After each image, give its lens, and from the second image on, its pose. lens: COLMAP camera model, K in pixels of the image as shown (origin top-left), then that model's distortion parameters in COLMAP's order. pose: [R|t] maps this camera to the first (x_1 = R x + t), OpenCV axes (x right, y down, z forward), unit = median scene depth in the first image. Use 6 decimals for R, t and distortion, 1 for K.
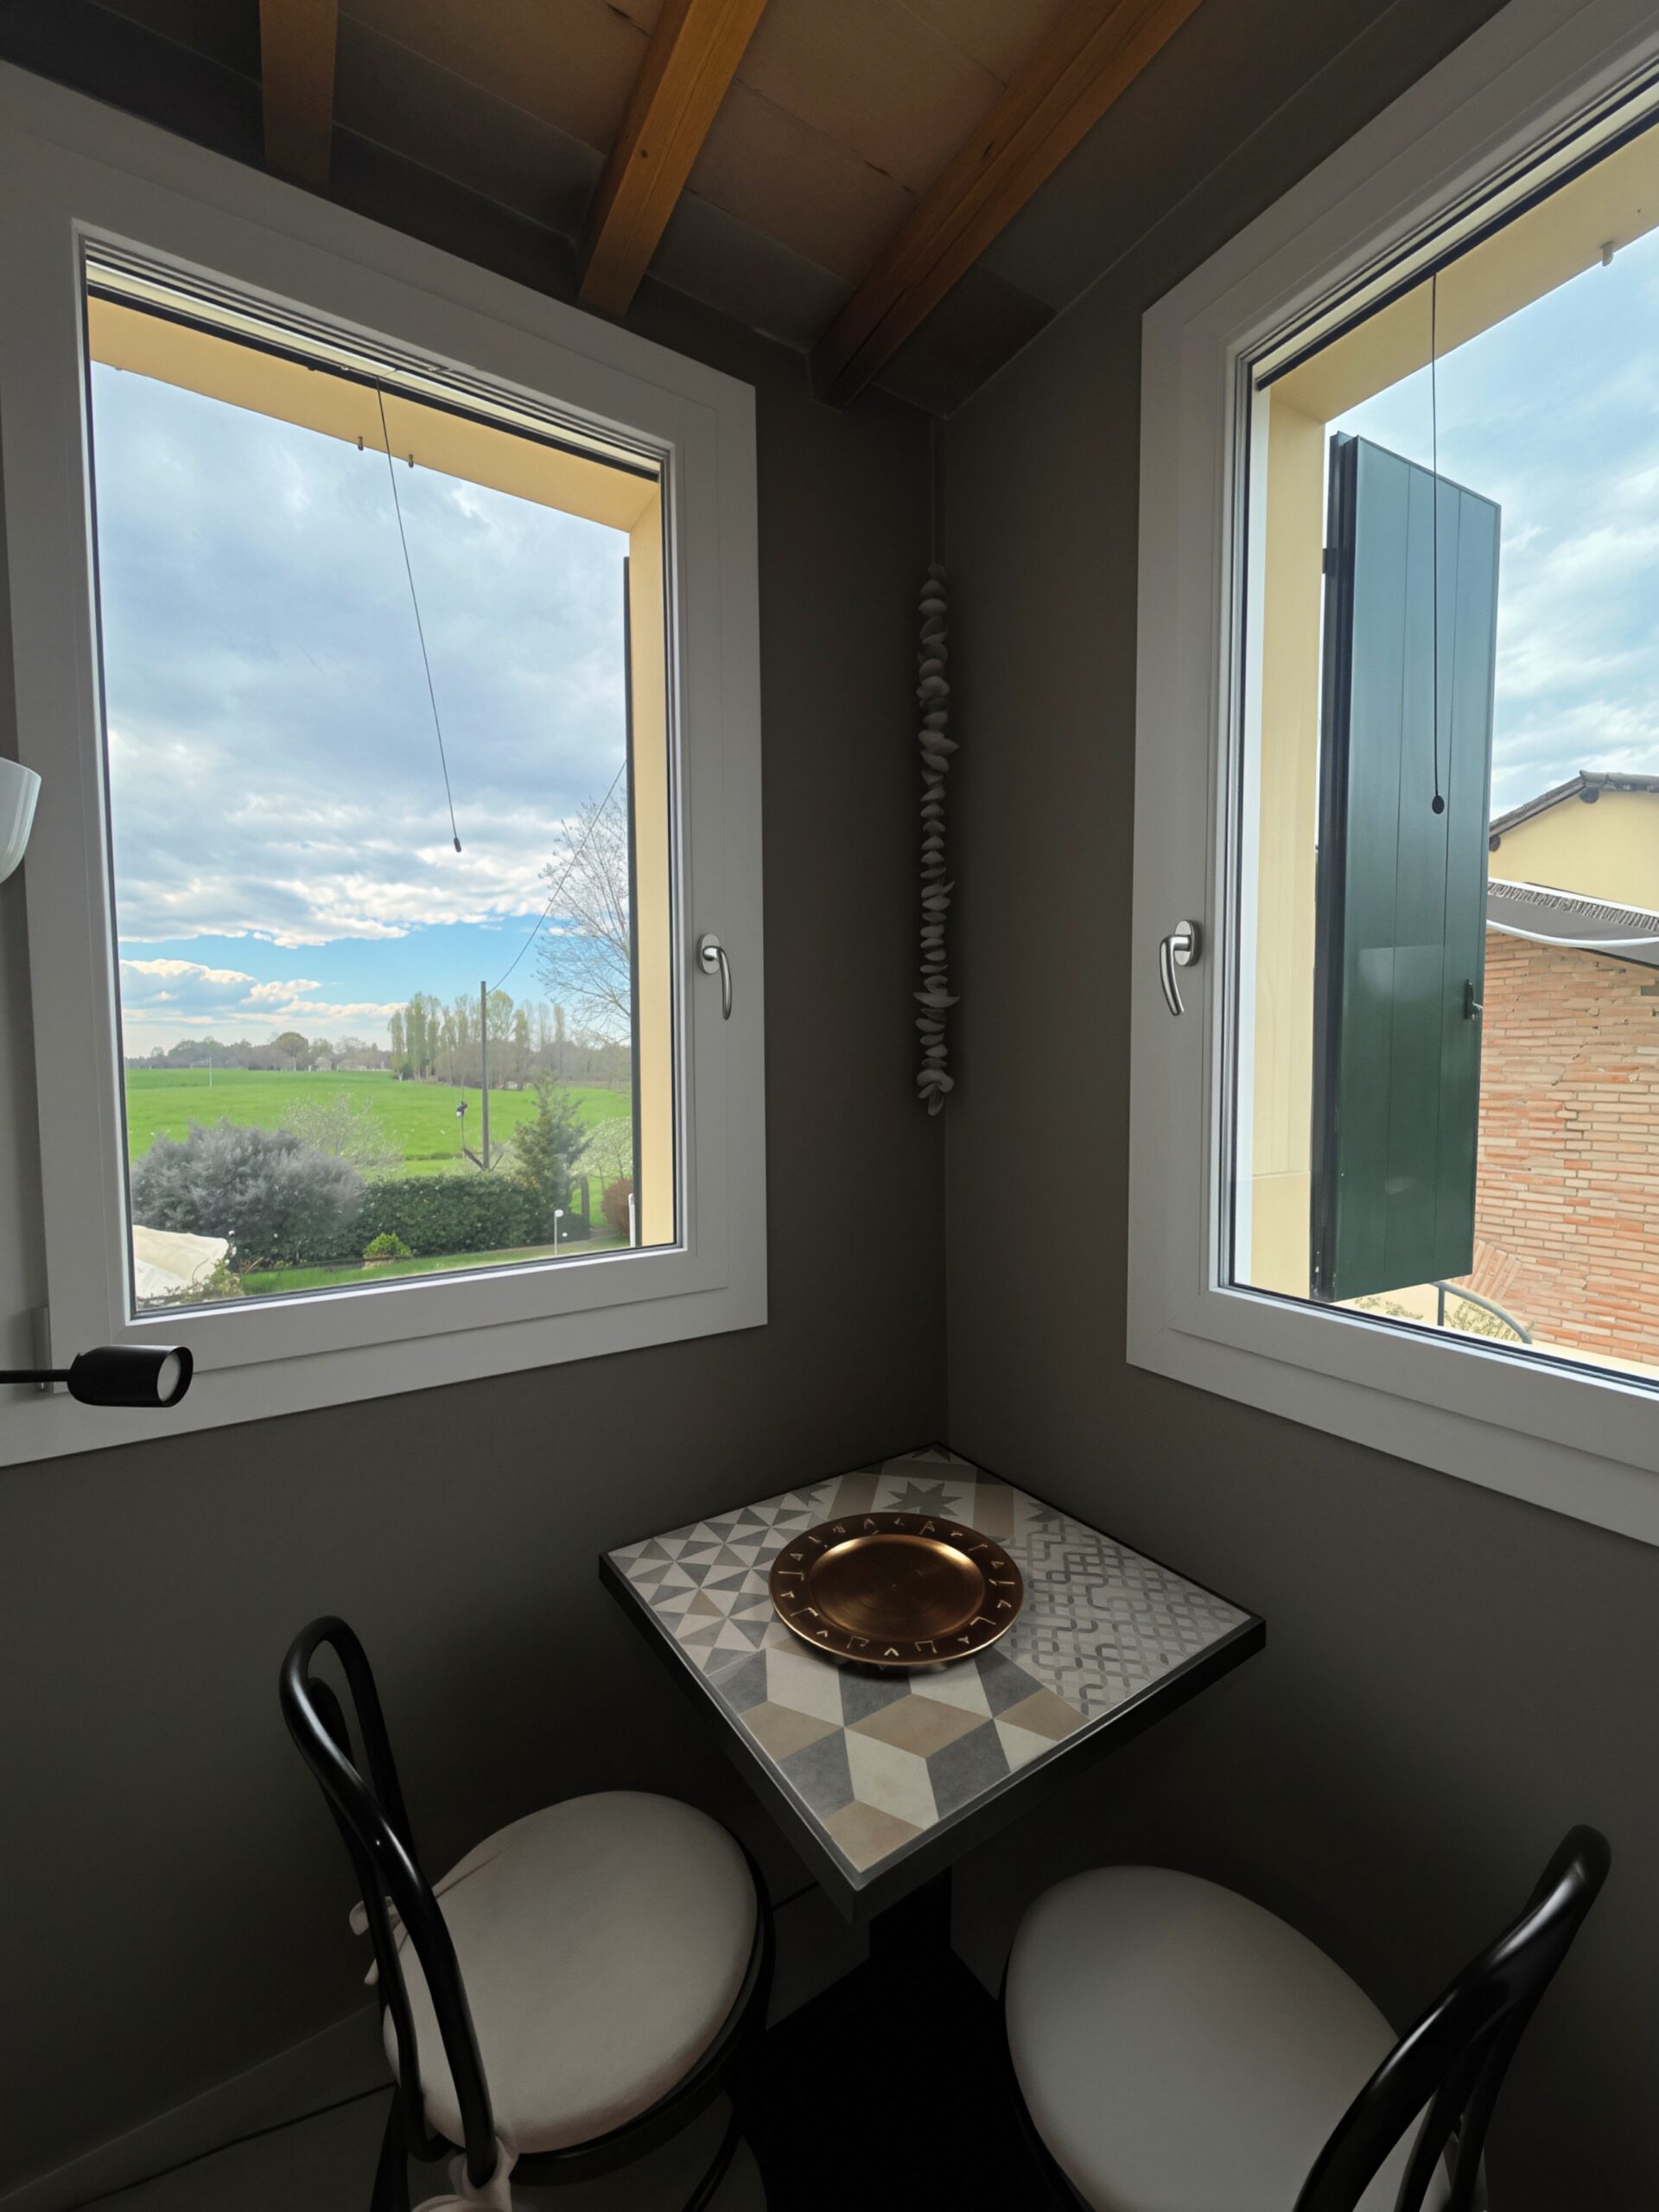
lens RADIAL K [[901.6, 0, 829.5], [0, 901.6, 1106.0], [0, 0, 1]] dist [0.000430, 0.000020]
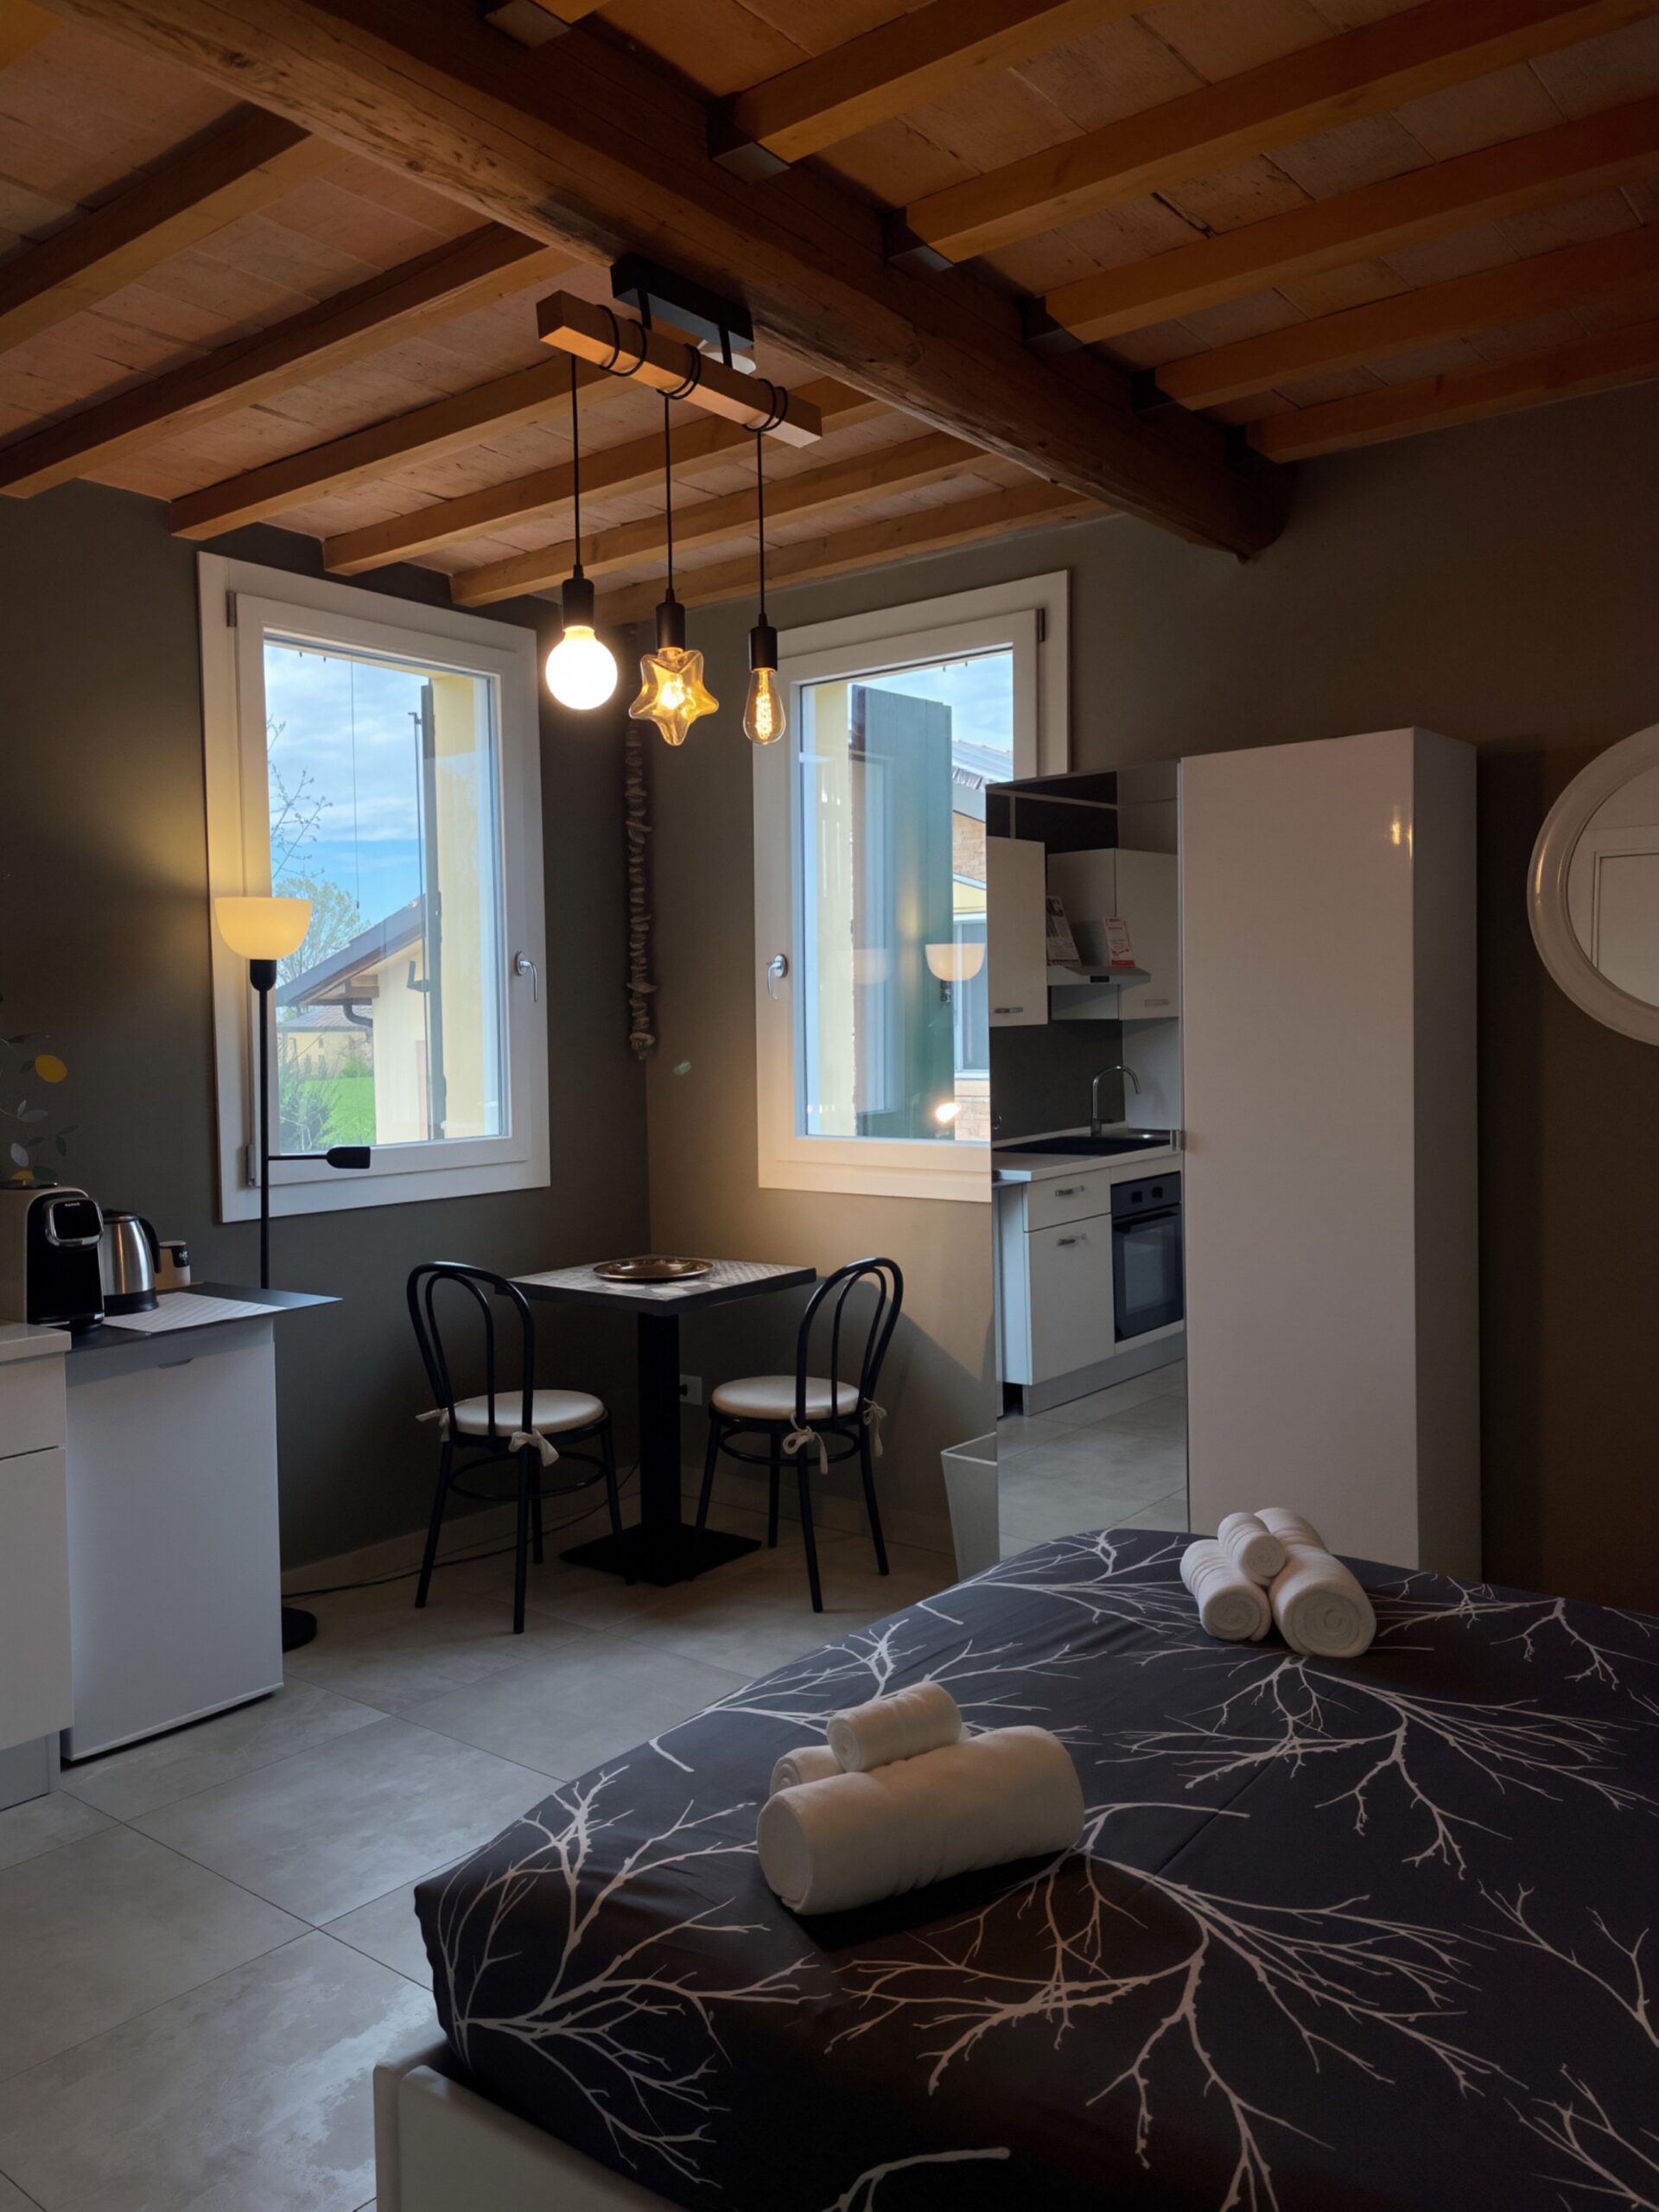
lens RADIAL K [[1668.9, 0, 829.5], [0, 1668.9, 1106.0], [0, 0, 1]] dist [0.000319, -0.000185]
pose [[0.940623, -0.021070, 0.338799, -0.458322], [0.025491, 0.999638, -0.008604, 0.100144], [-0.338495, 0.016729, 0.940819, -1.510572]]
